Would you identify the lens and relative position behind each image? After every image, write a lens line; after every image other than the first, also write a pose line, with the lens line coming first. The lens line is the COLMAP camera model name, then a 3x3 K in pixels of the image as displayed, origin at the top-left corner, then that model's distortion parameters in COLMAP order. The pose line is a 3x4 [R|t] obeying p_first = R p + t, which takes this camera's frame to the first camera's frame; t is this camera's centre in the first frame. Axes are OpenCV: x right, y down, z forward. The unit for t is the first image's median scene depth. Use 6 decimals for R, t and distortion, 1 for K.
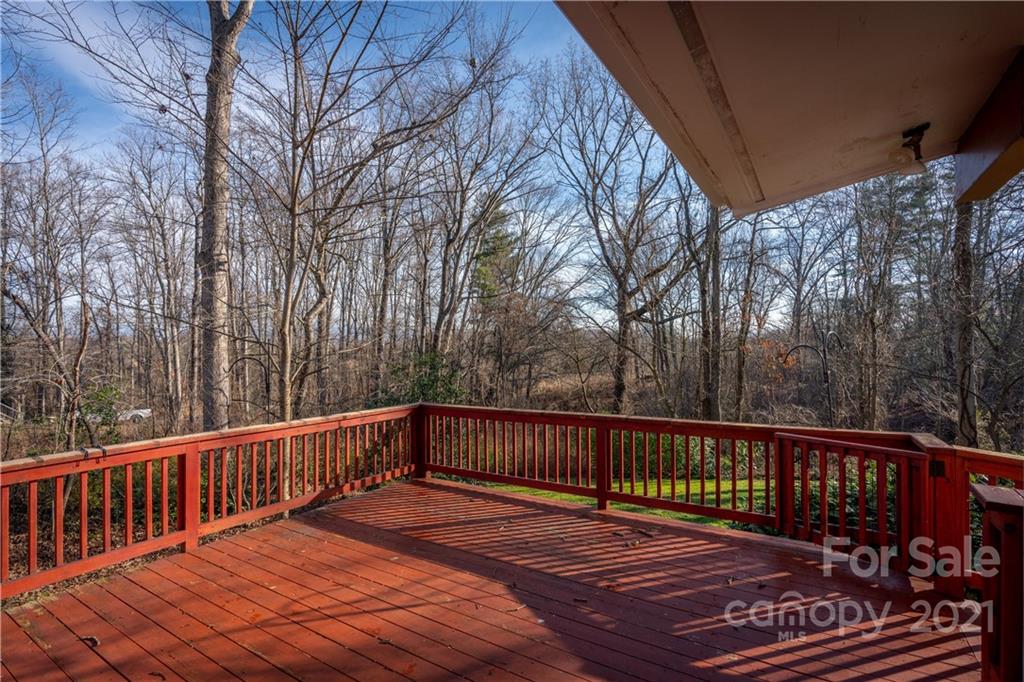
lens RADIAL K [[483.1, 0, 511.7], [0, 483.1, 343.5], [0, 0, 1]] dist [0.000298, -0.000112]
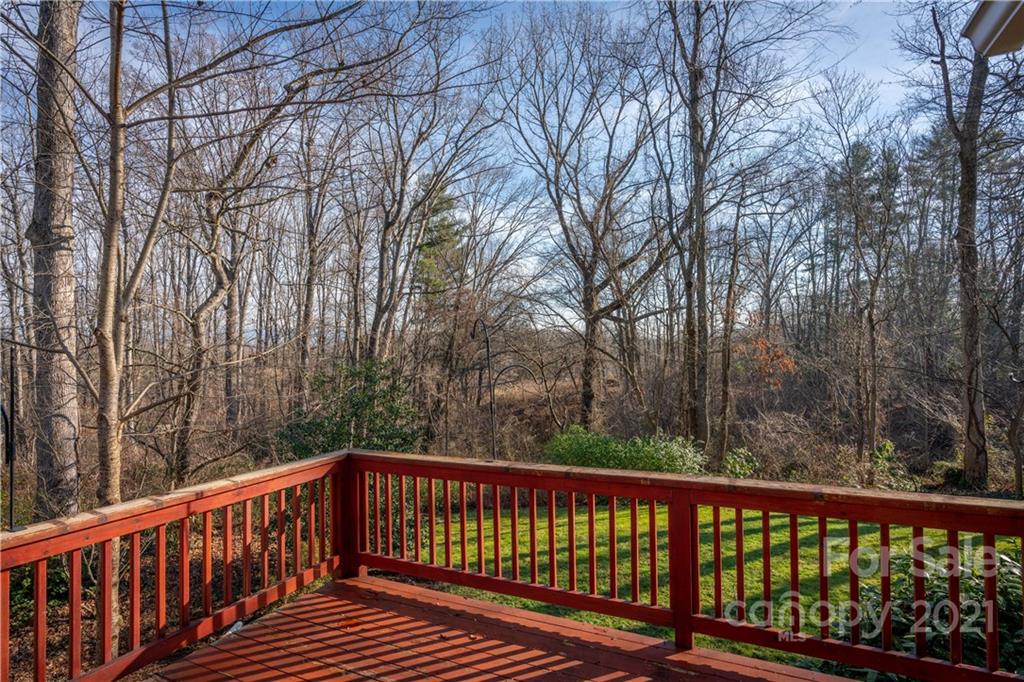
lens RADIAL K [[529.4, 0, 512.8], [0, 529.4, 343.7], [0, 0, 1]] dist [-0.008588, -0.000247]
pose [[0.994565, -0.009979, 0.103641, -0.009257], [0.010353, 0.999942, -0.003074, -0.000922], [-0.103604, 0.004130, 0.994610, 0.057043]]
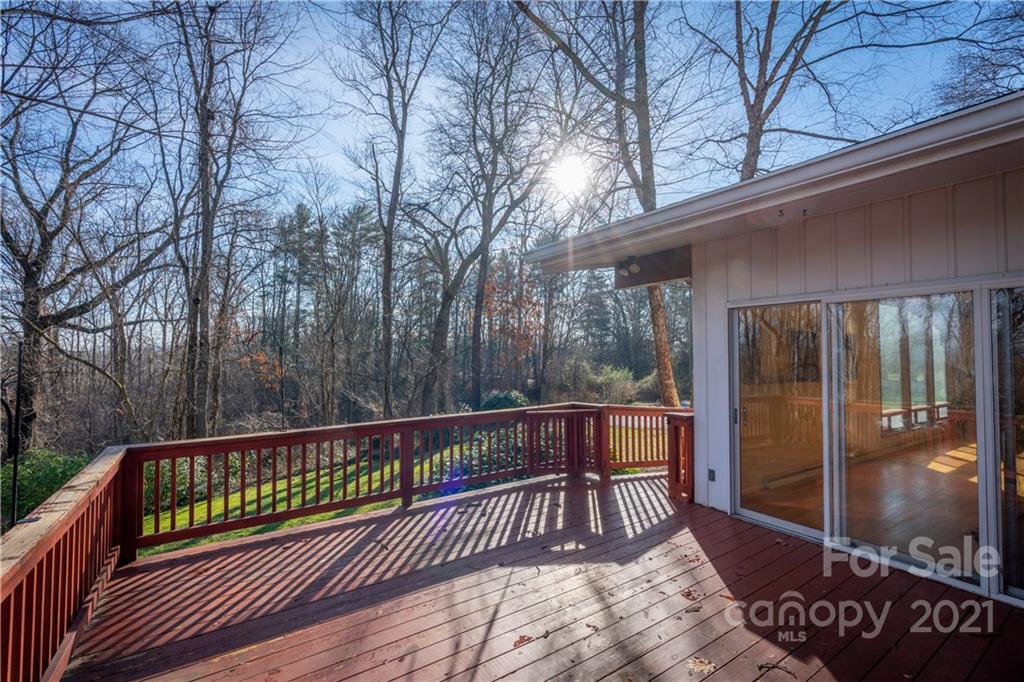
lens RADIAL K [[450.7, 0, 510.7], [0, 450.7, 355.0], [0, 0, 1]] dist [-0.019010, -0.000010]
pose [[0.405908, 0.007410, 0.913884, -0.090684], [-0.004692, 0.999971, -0.006024, 0.000605], [-0.913902, -0.001843, 0.405931, 0.050905]]
